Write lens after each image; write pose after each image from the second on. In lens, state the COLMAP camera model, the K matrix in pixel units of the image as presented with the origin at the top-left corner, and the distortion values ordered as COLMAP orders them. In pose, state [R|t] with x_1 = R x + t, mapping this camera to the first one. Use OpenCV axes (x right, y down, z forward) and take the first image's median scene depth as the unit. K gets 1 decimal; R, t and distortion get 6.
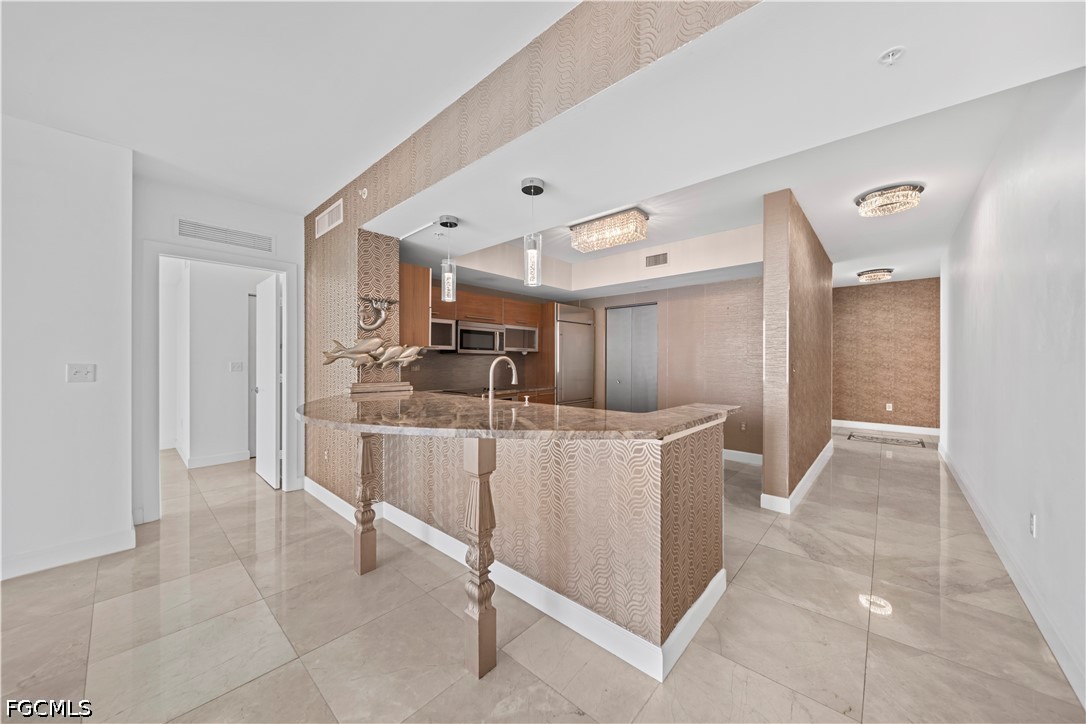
lens RADIAL K [[381.4, 0, 548.7], [0, 381.4, 363.0], [0, 0, 1]] dist [-0.001856, -0.001440]
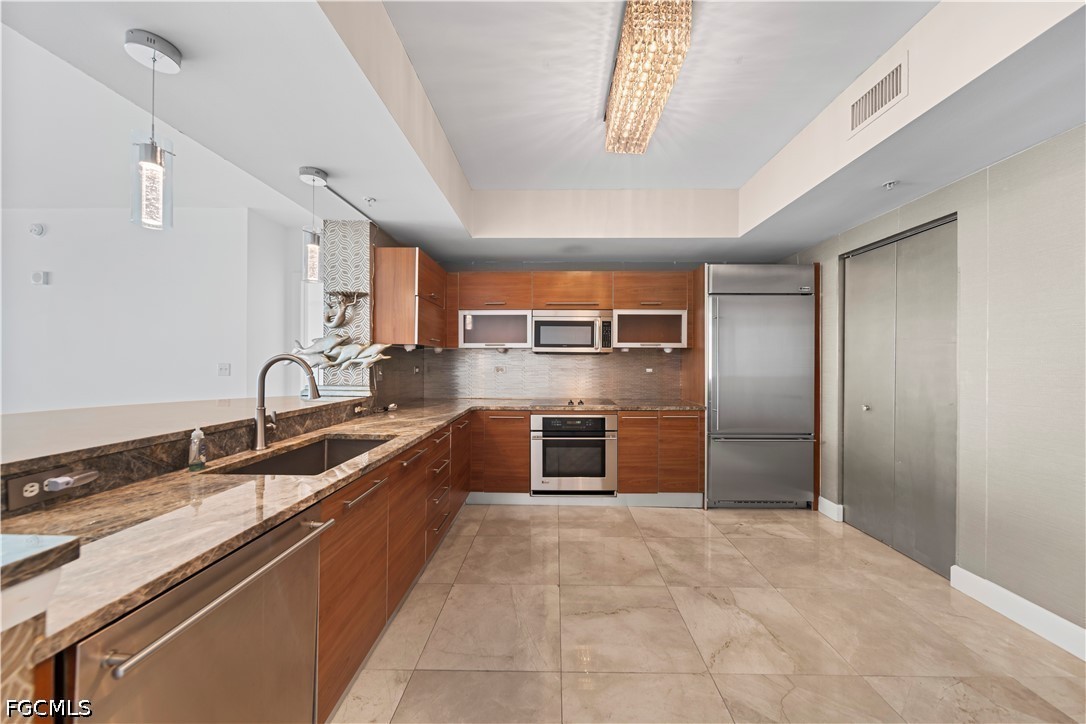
lens RADIAL K [[381.4, 0, 548.0], [0, 381.4, 361.3], [0, 0, 1]] dist [-0.001856, -0.001440]
pose [[0.652961, -0.001218, -0.757391, 0.498458], [-0.006592, 0.999952, -0.007291, -0.002651], [0.757363, 0.009754, 0.652921, 0.703610]]
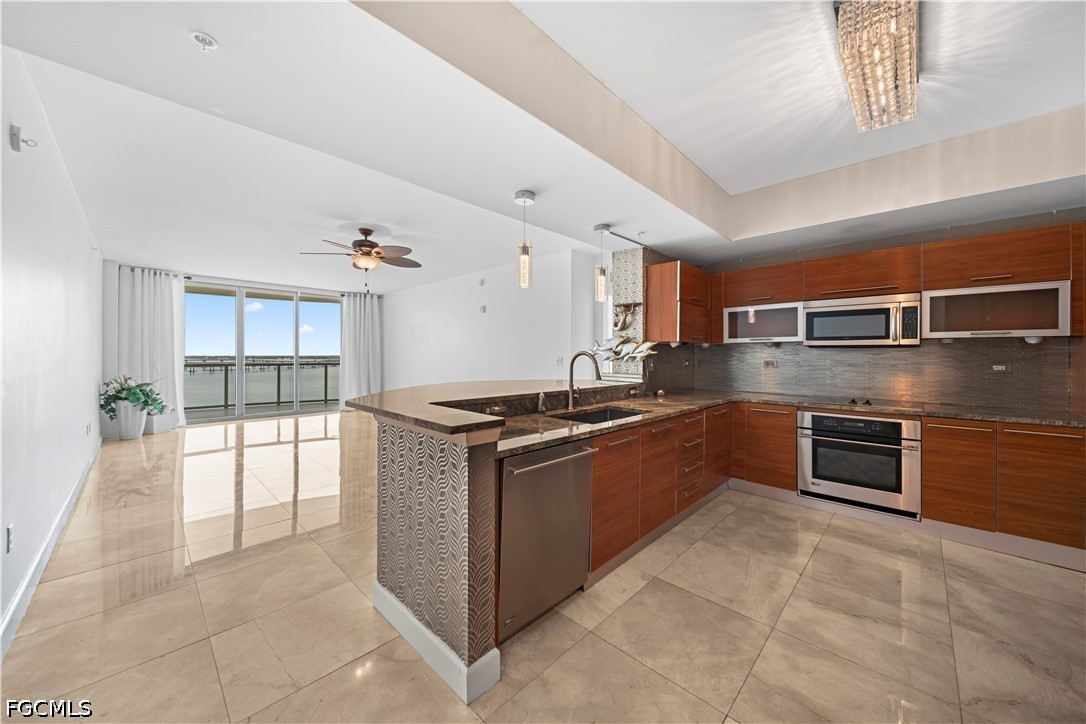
lens RADIAL K [[381.4, 0, 550.4], [0, 381.4, 356.3], [0, 0, 1]] dist [-0.001856, -0.001440]
pose [[-0.031533, 0.001819, -0.999501, 0.693070], [-0.009045, 0.999957, 0.002105, -0.004183], [0.999462, 0.009107, -0.031515, 0.725600]]
